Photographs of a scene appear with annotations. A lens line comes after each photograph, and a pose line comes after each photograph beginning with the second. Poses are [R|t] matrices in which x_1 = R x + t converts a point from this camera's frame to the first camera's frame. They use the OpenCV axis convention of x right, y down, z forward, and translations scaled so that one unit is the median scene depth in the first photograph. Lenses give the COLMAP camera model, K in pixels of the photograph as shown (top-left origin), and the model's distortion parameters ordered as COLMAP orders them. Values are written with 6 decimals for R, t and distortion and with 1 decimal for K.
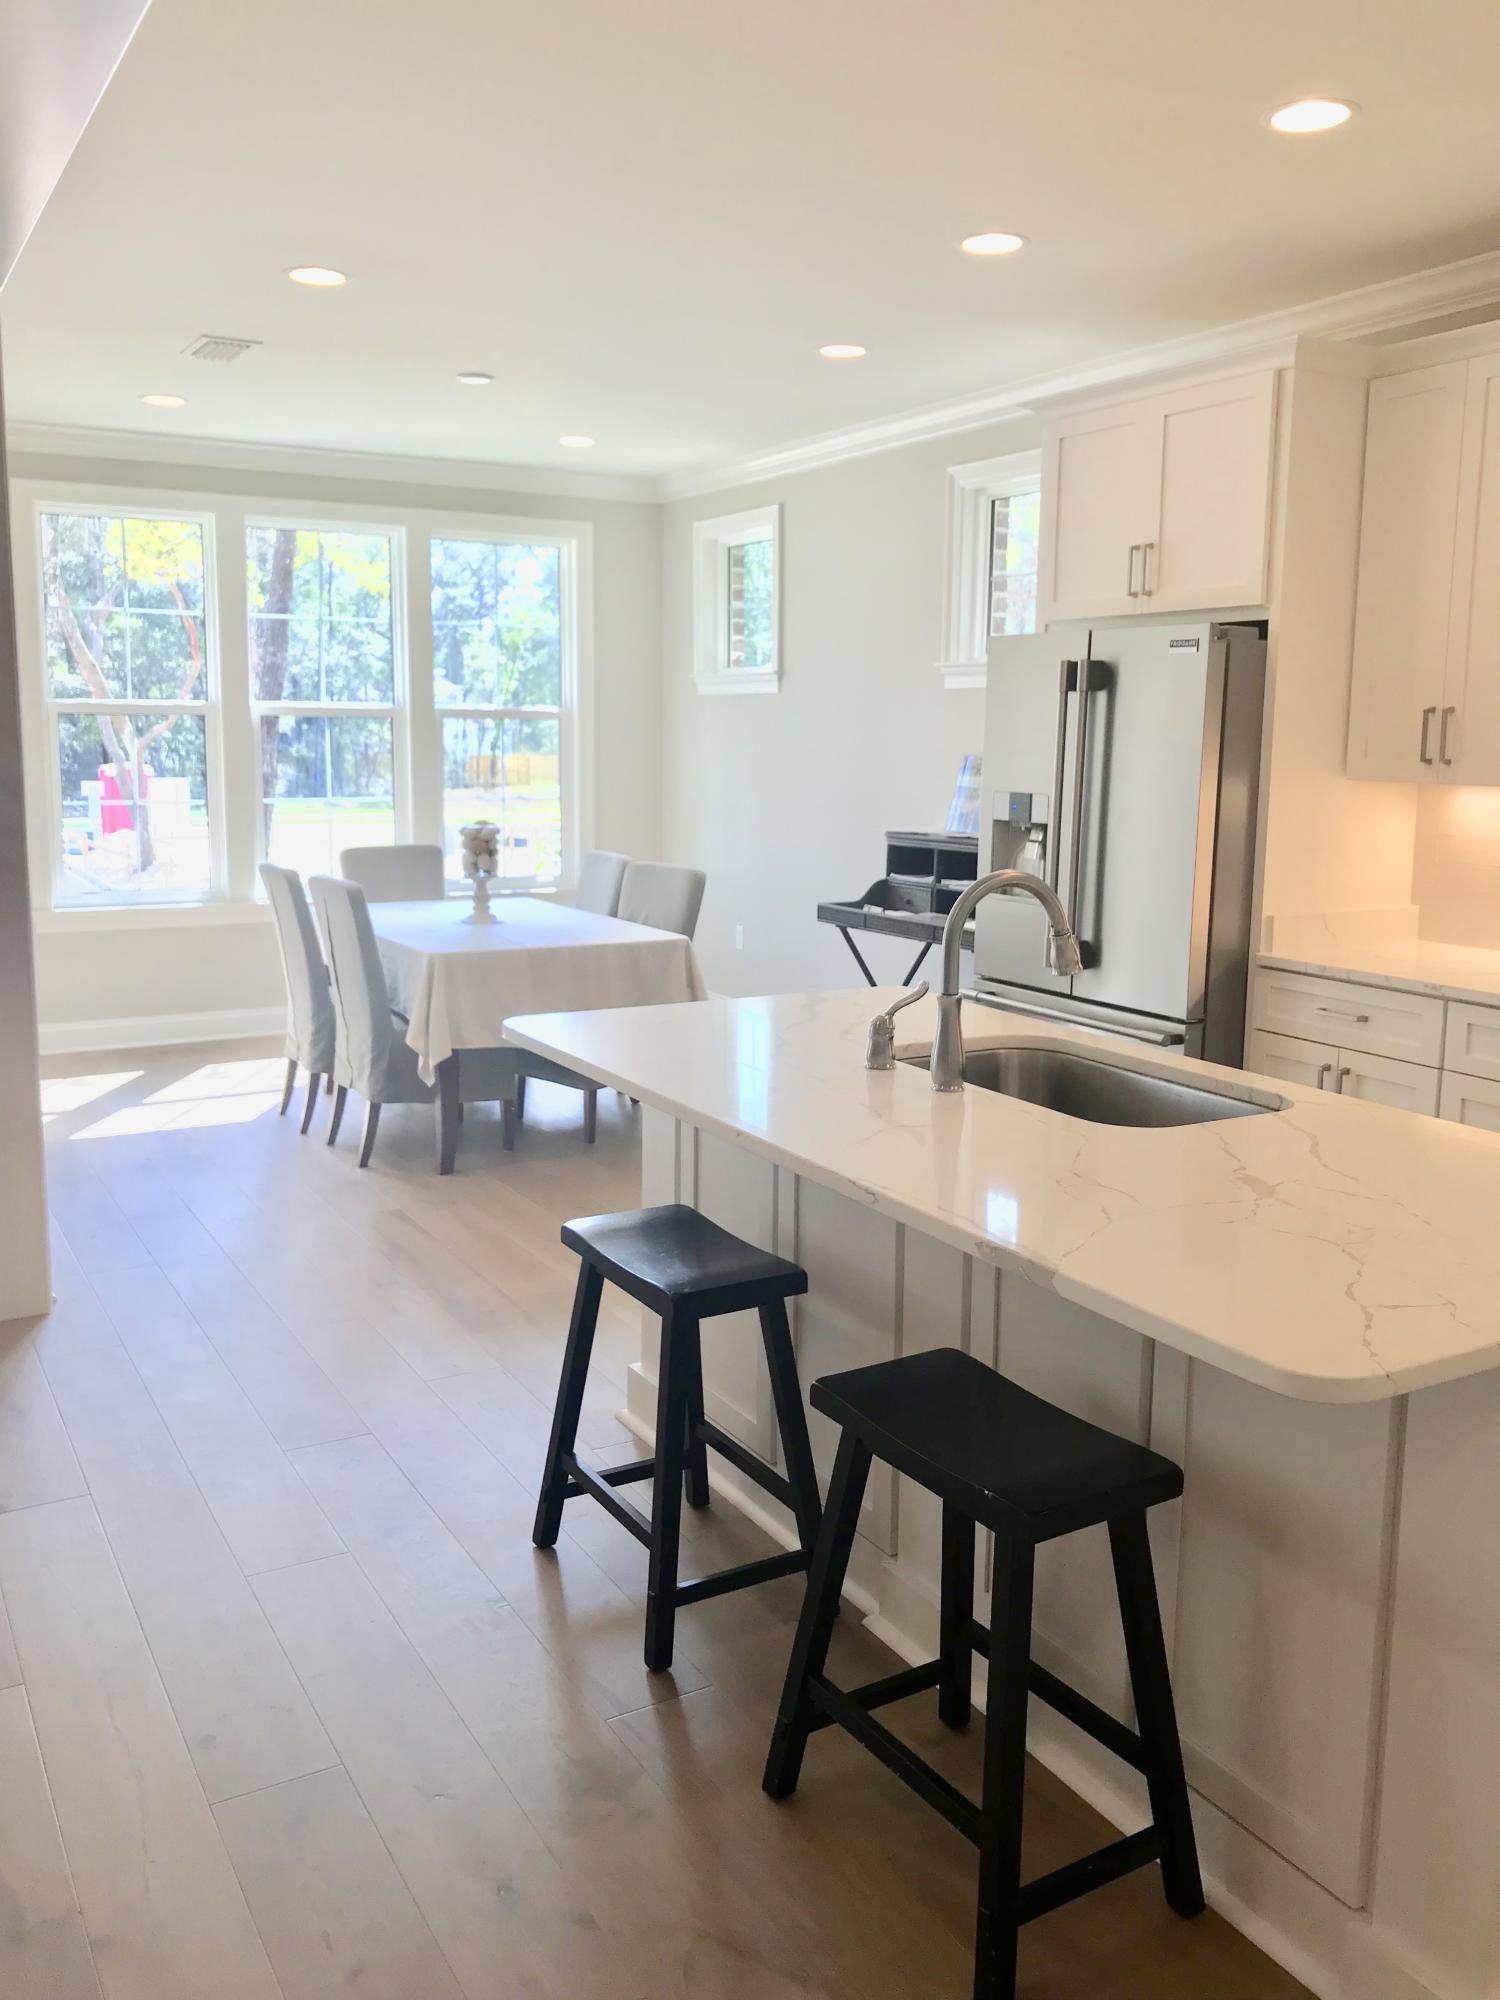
lens RADIAL K [[1660.7, 0, 775.2], [0, 1660.7, 993.4], [0, 0, 1]] dist [0.015949, 0.005236]
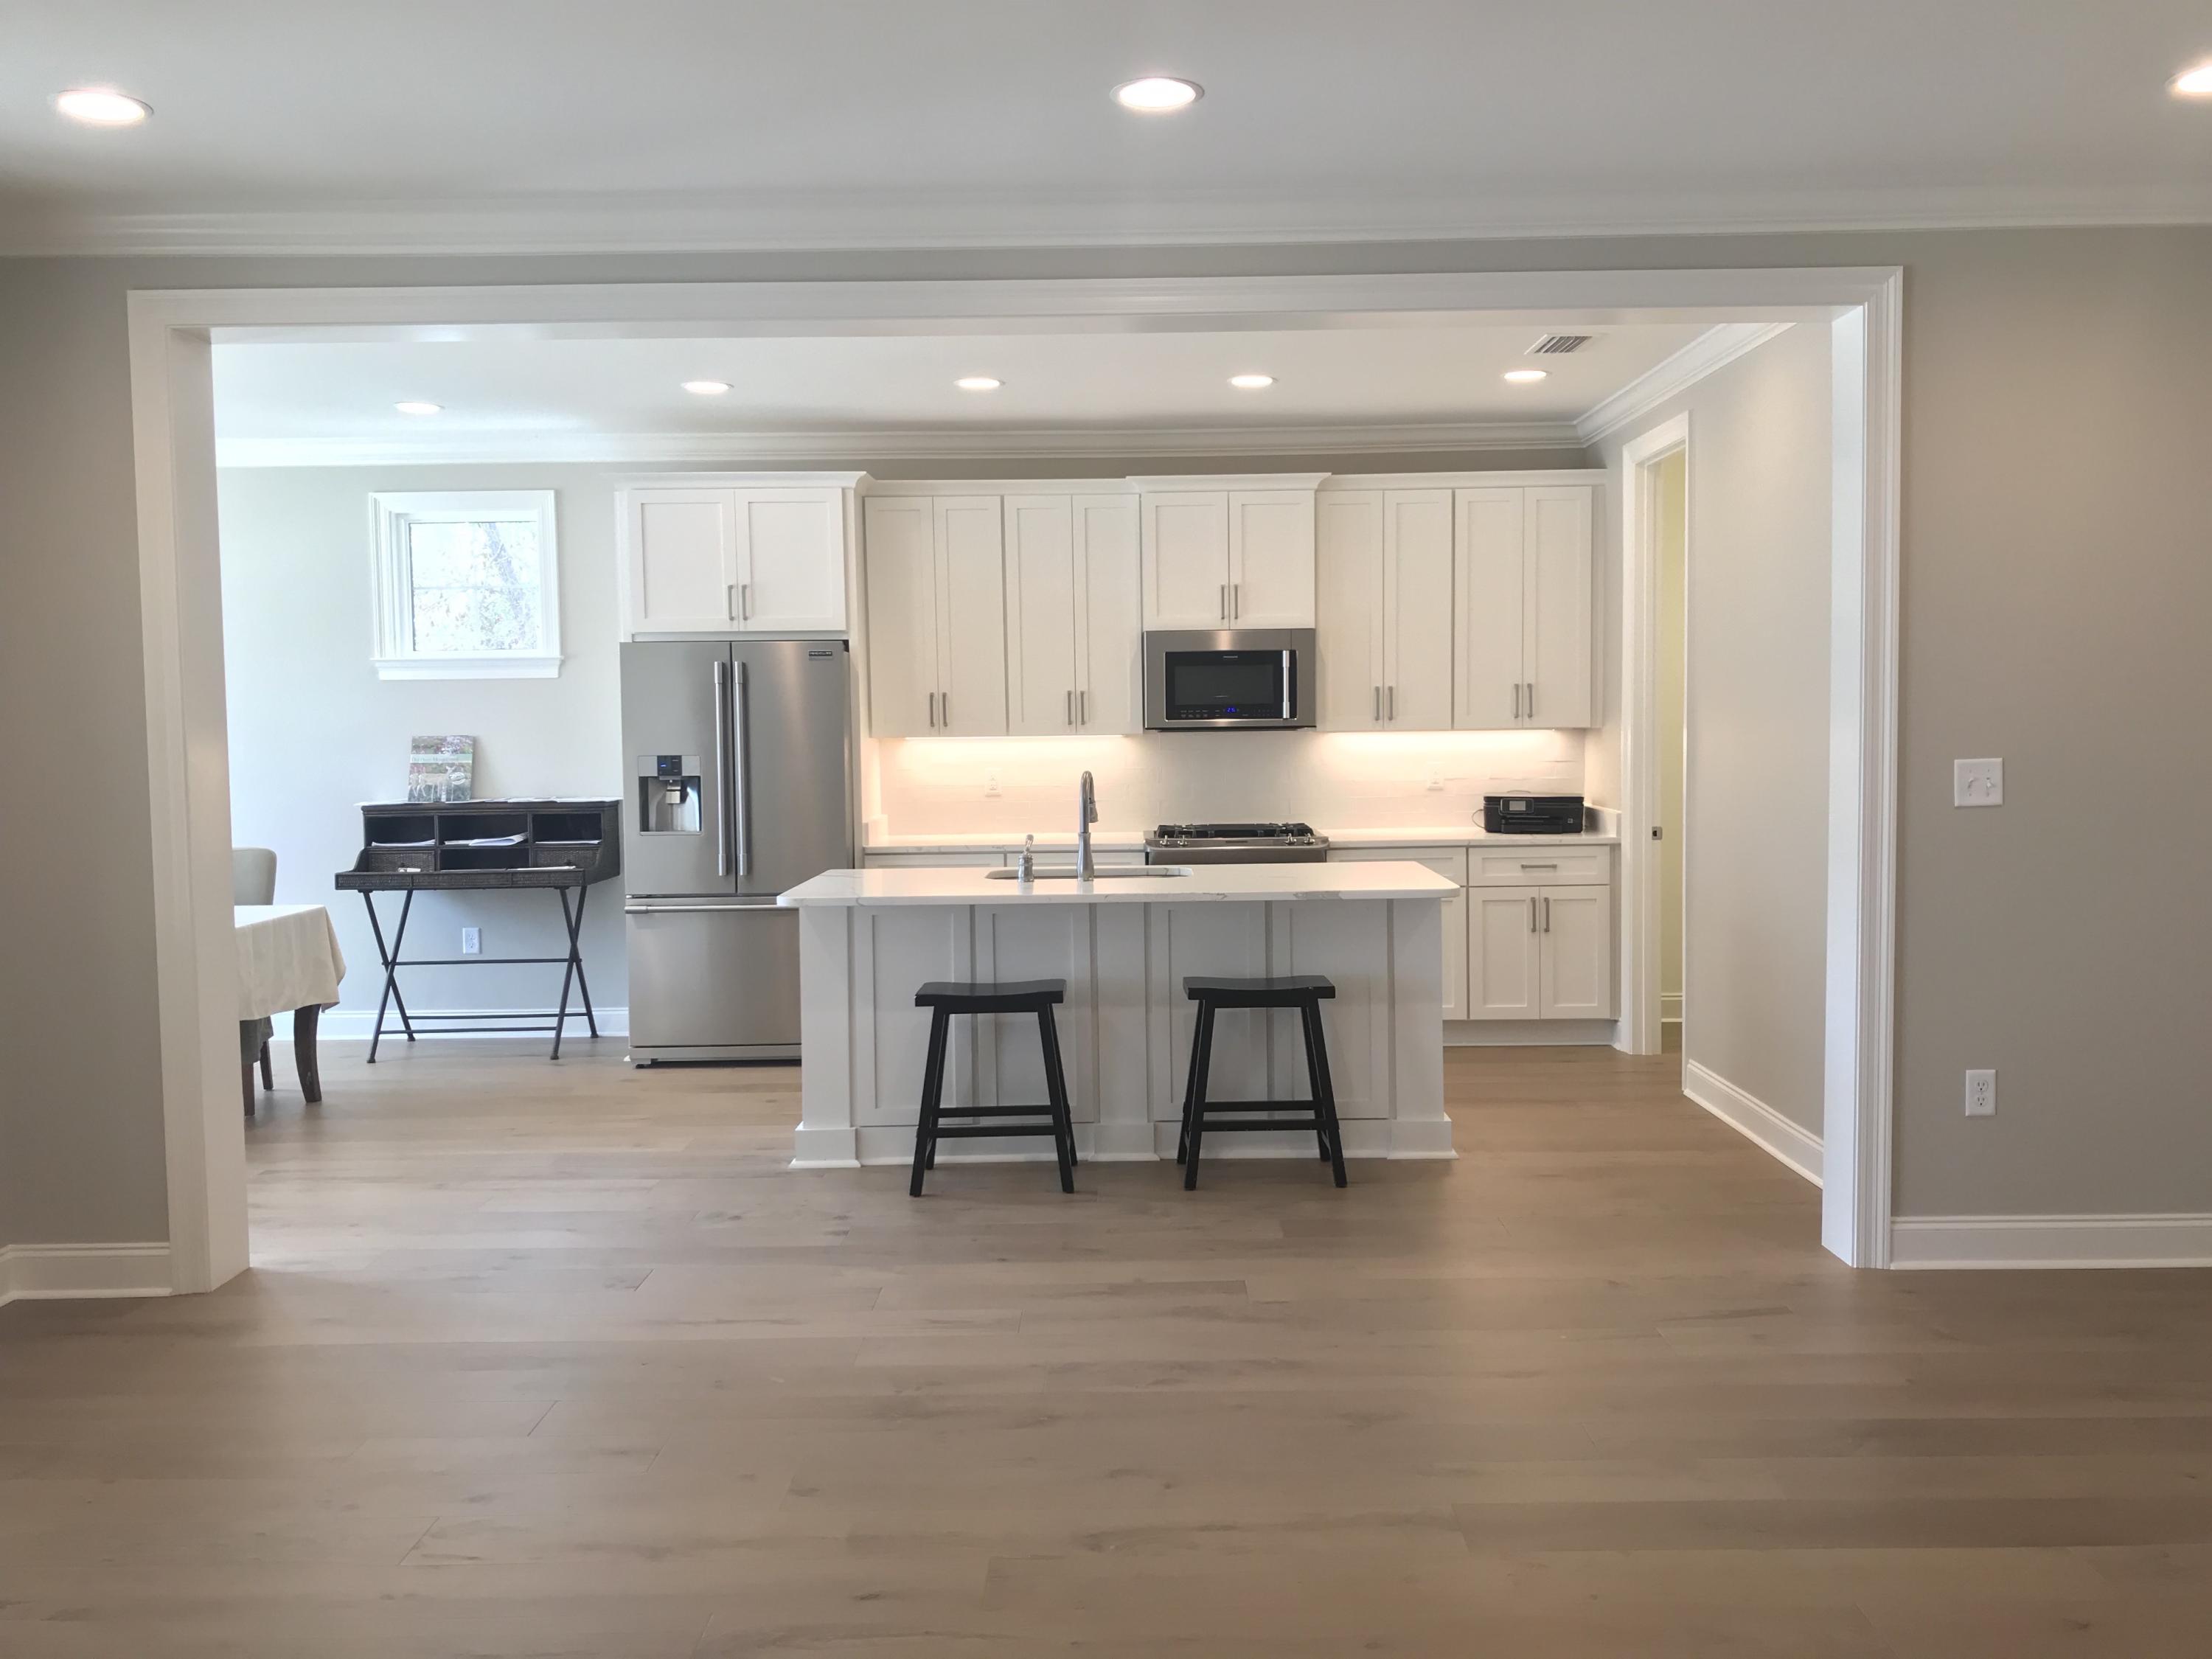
lens RADIAL K [[1818.0, 0, 1144.3], [0, 1818.0, 840.3], [0, 0, 1]] dist [0.070126, -0.133732]
pose [[0.505905, -0.078767, 0.858985, -0.966548], [0.156784, 0.987631, -0.001775, 0.013696], [-0.848221, 0.135573, 0.511997, -0.105318]]
